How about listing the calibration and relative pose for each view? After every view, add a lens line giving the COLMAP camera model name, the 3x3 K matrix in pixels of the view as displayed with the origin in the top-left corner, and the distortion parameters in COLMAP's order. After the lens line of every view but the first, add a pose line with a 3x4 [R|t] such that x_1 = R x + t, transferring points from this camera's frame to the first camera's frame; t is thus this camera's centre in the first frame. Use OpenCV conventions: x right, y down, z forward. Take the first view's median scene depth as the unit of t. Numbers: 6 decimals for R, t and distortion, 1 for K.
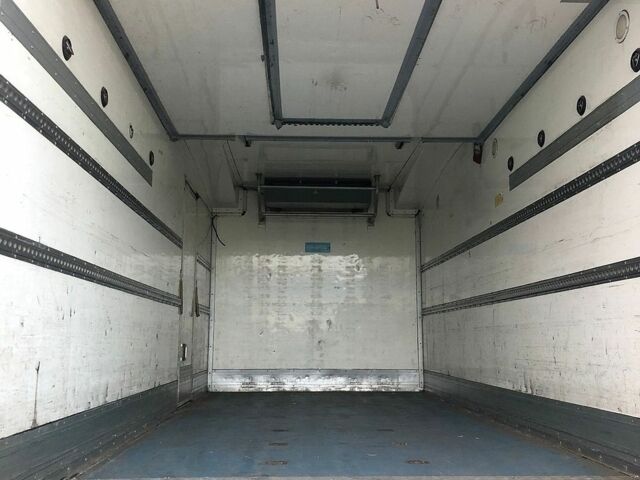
lens RADIAL K [[689.7, 0, 320.0], [0, 689.7, 240.0], [0, 0, 1]] dist [0.064072, -0.170689]
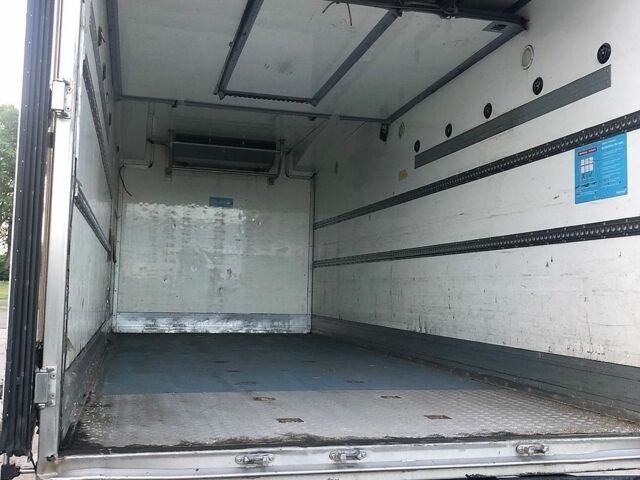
lens RADIAL K [[689.7, 0, 320.0], [0, 689.7, 240.0], [0, 0, 1]] dist [0.064072, -0.170689]
pose [[0.972983, 0.037475, 0.227816, -0.099545], [-0.054241, 0.996225, 0.067783, -0.012152], [-0.224415, -0.078308, 0.971342, -0.093801]]
